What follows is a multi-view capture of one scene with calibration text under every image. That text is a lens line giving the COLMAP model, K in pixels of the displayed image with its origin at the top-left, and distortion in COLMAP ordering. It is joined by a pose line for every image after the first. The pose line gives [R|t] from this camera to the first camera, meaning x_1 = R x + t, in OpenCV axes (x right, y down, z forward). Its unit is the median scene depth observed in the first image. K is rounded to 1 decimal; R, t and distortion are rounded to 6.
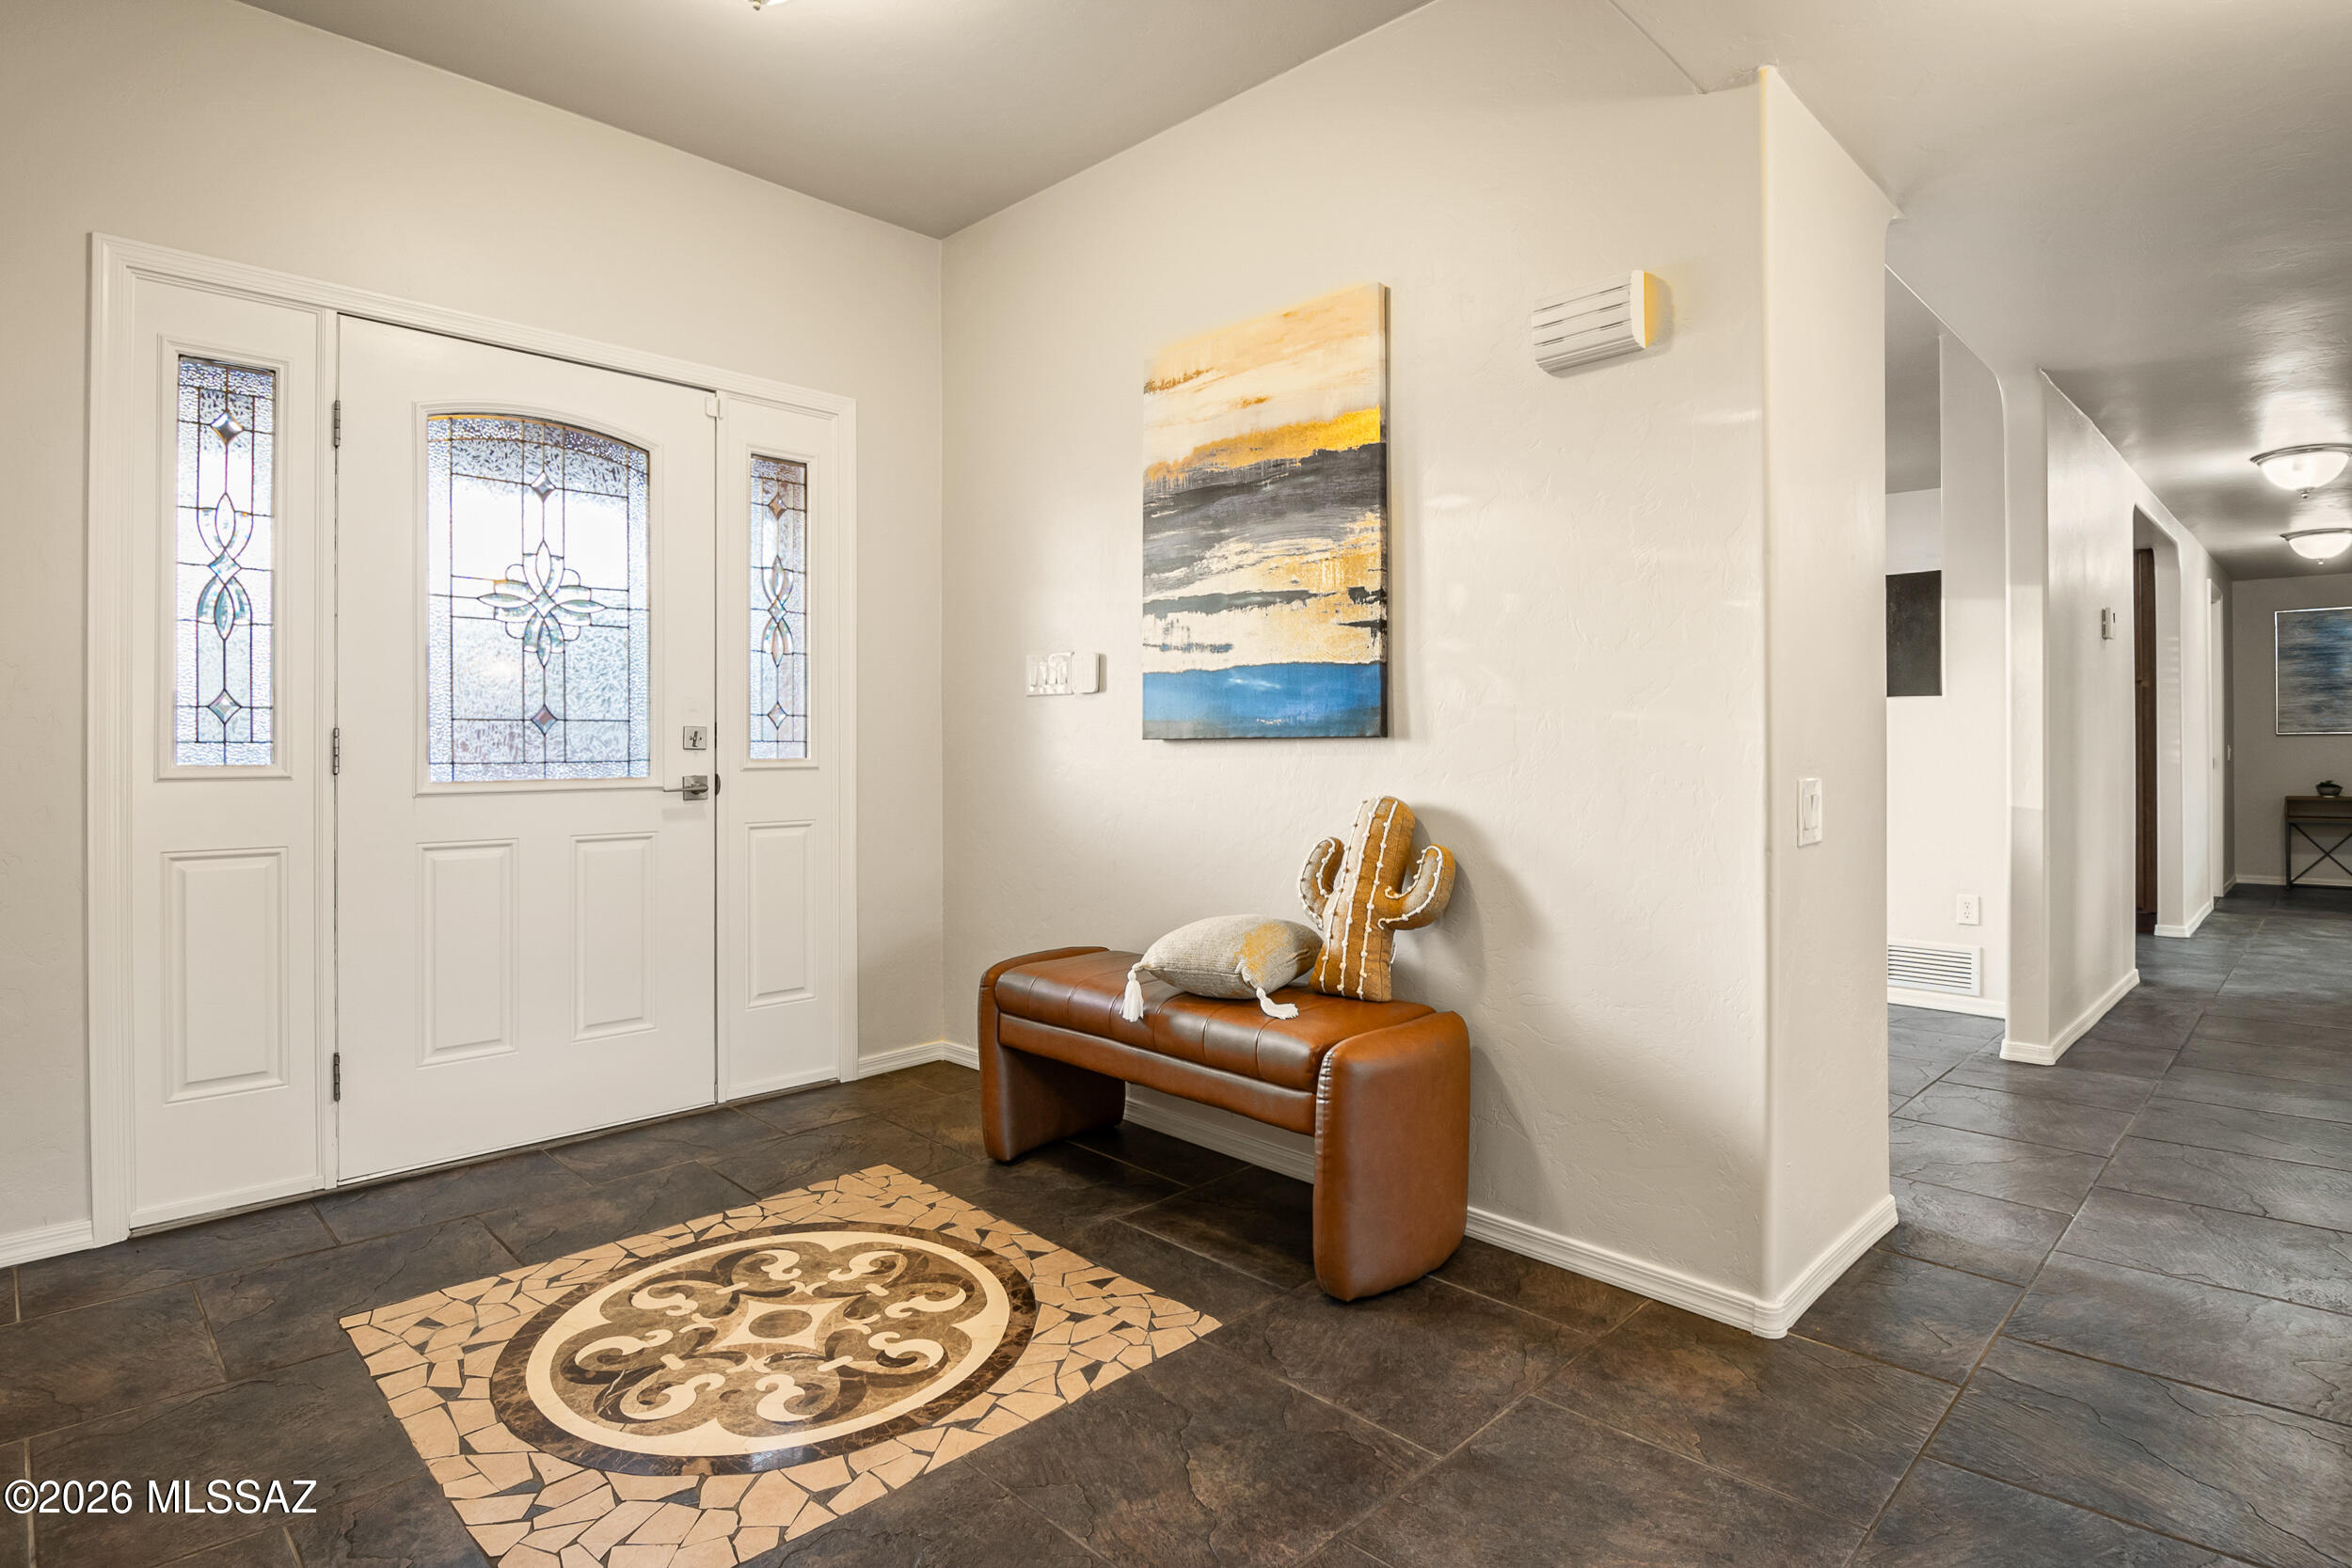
lens RADIAL K [[1239.6, 0, 1166.7], [0, 1239.6, 737.9], [0, 0, 1]] dist [-0.017800, -0.004141]
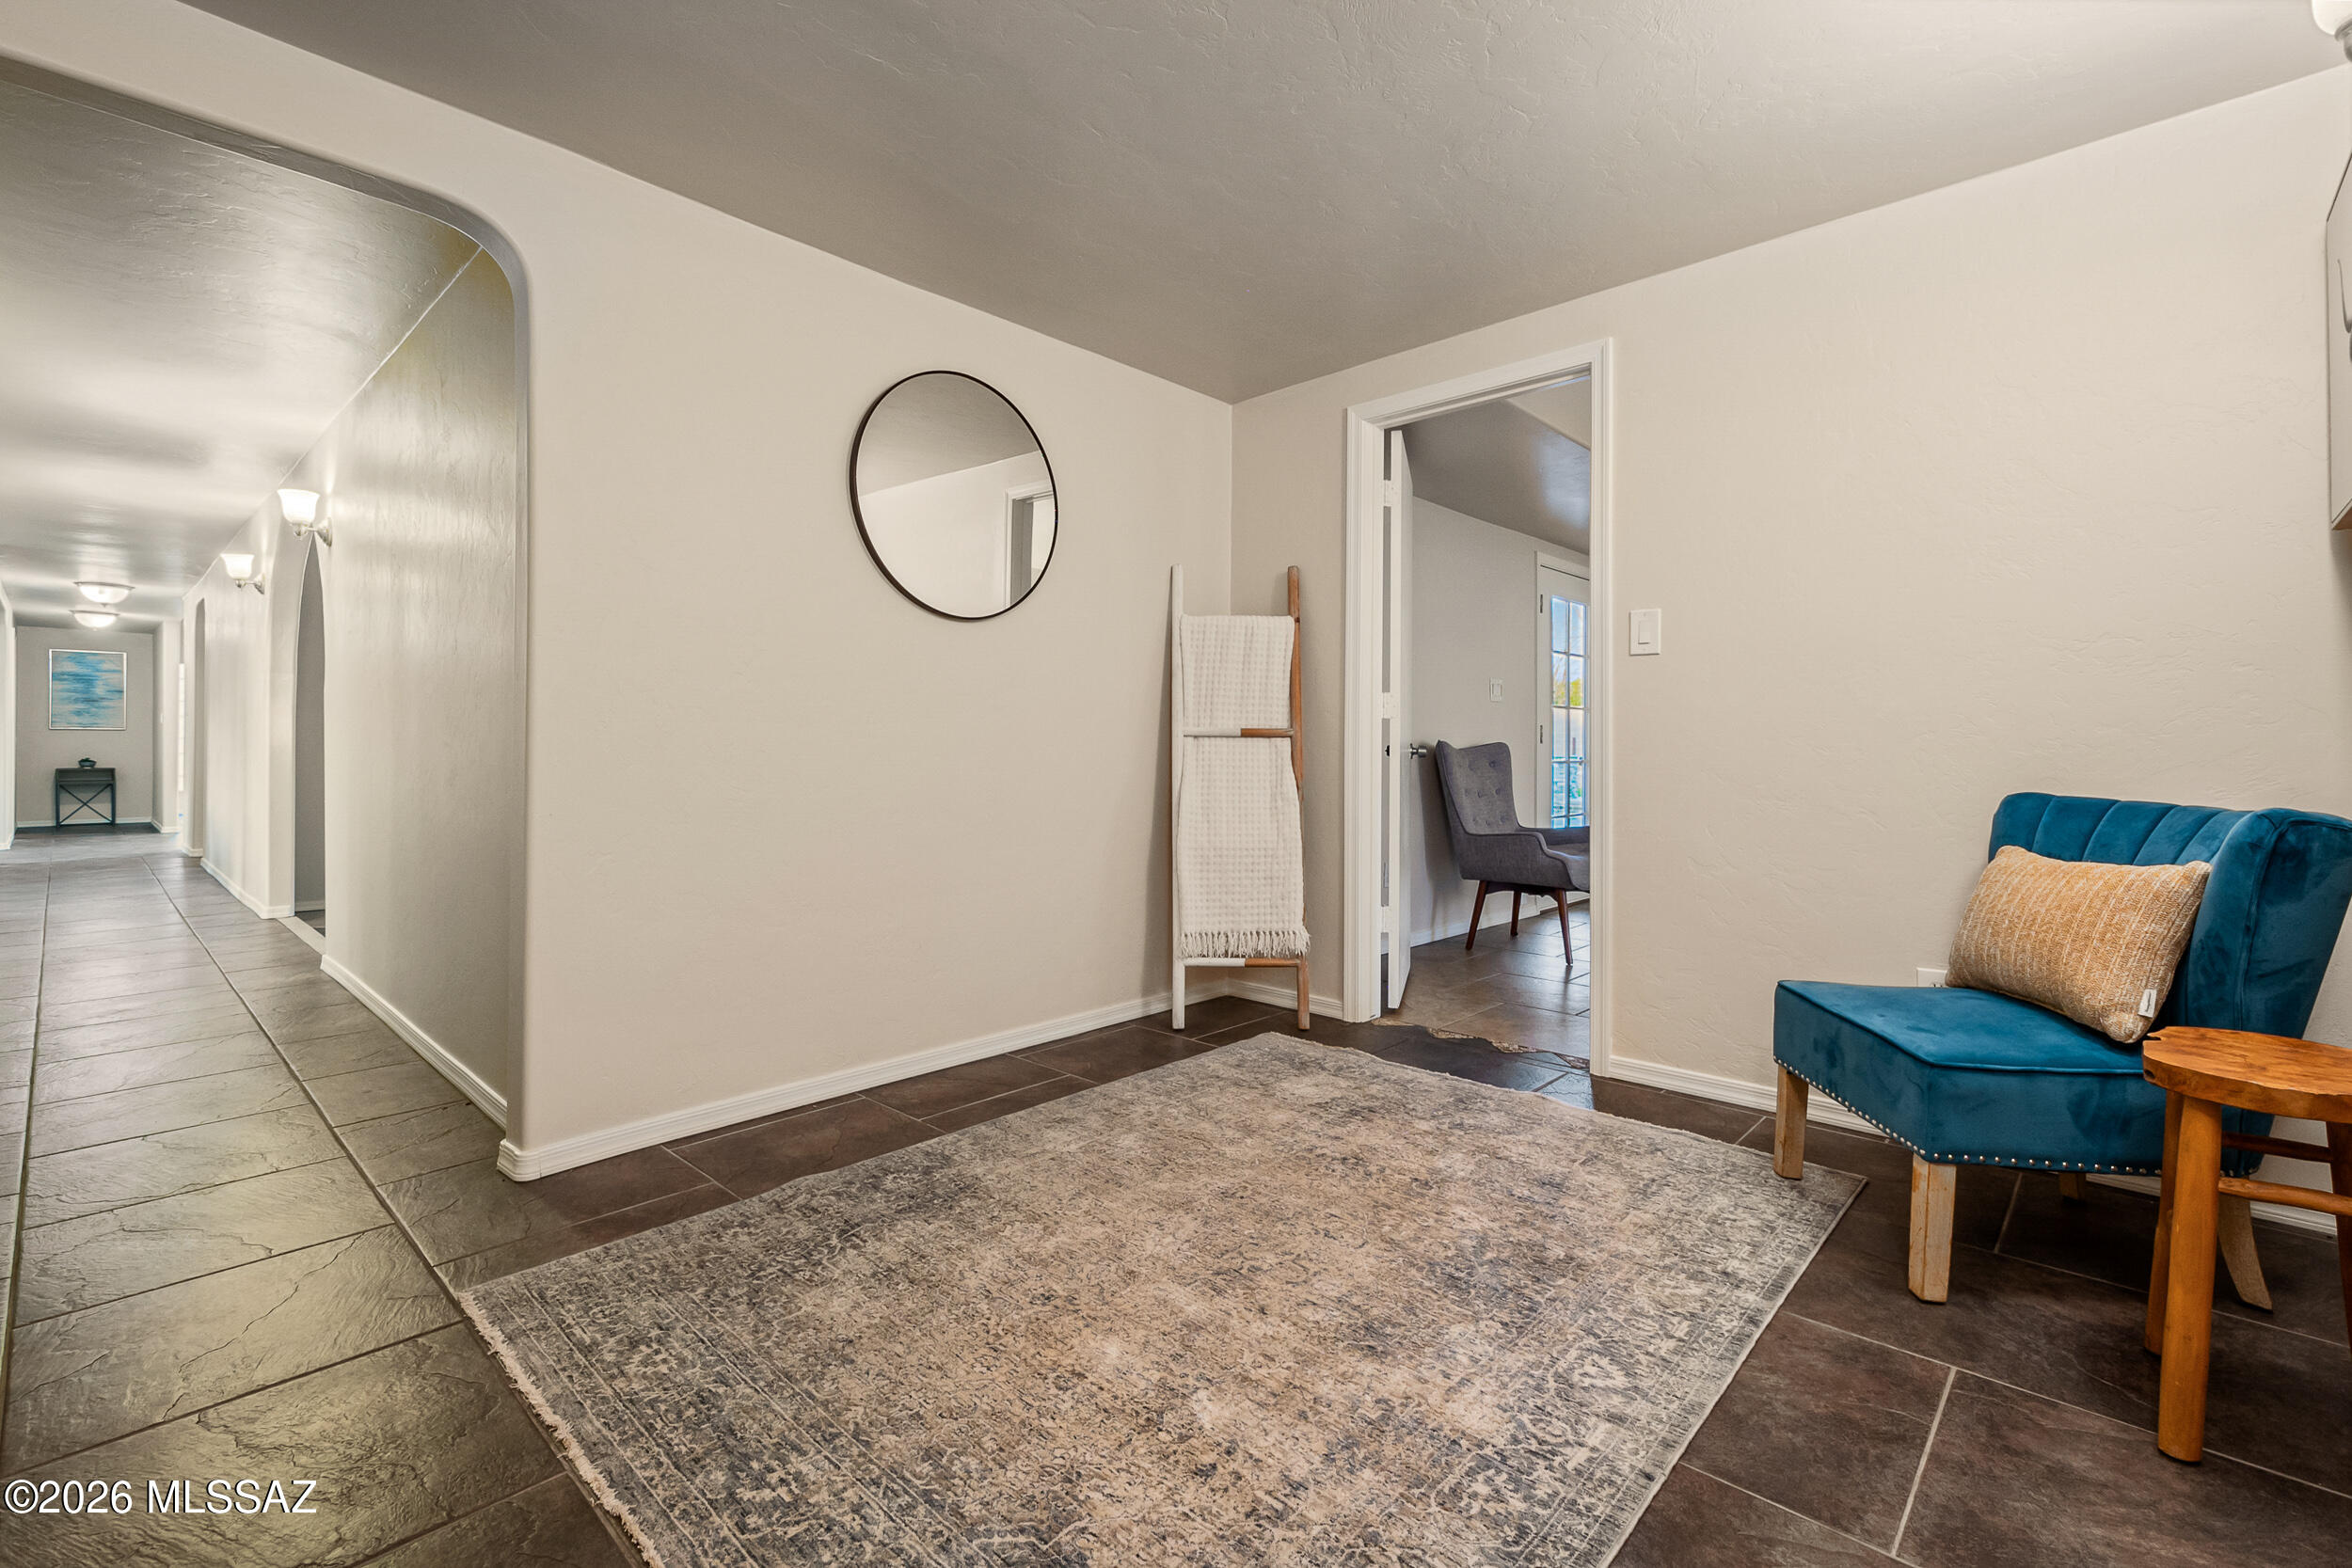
lens RADIAL K [[1035.3, 0, 1182.8], [0, 1035.3, 761.2], [0, 0, 1]] dist [0.008999, -0.001629]
pose [[-0.033816, -0.008916, 0.999388, -0.472474], [-0.014278, 0.999862, 0.008437, 0.007023], [-0.999326, -0.013984, -0.033938, -0.402045]]
